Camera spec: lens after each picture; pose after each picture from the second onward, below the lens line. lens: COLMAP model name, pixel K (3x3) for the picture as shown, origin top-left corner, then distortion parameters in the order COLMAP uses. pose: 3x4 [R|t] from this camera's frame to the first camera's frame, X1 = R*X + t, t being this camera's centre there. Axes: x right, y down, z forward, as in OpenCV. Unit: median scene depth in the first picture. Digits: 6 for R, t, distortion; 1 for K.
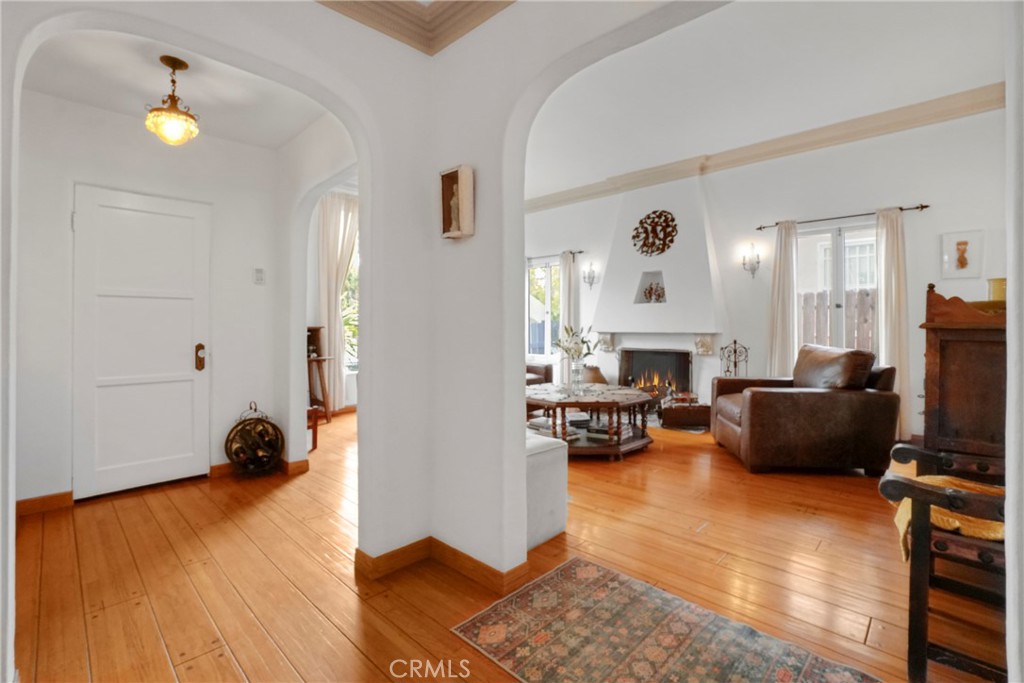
lens RADIAL K [[450.6, 0, 529.1], [0, 450.6, 338.9], [0, 0, 1]] dist [0.000717, 0.014097]
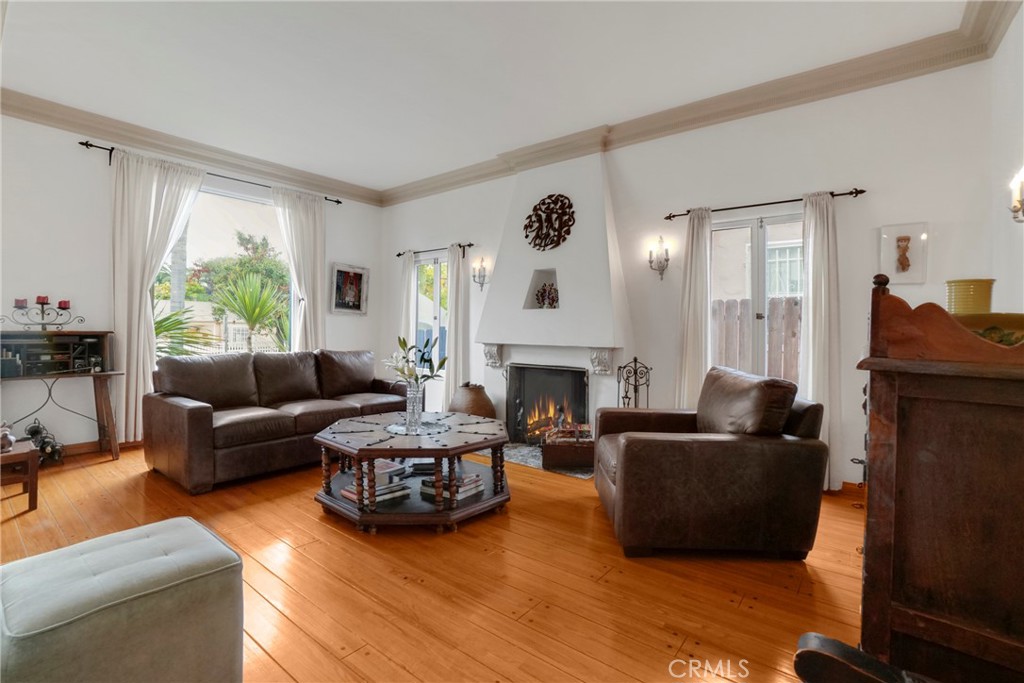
lens RADIAL K [[462.4, 0, 512.0], [0, 462.4, 341.5], [0, 0, 1]] dist [-0.001189, 0.000505]
pose [[0.997008, 0.013298, 0.076151, 0.175009], [-0.012852, 0.999897, -0.006339, -0.016577], [-0.076227, 0.005342, 0.997076, 0.206763]]
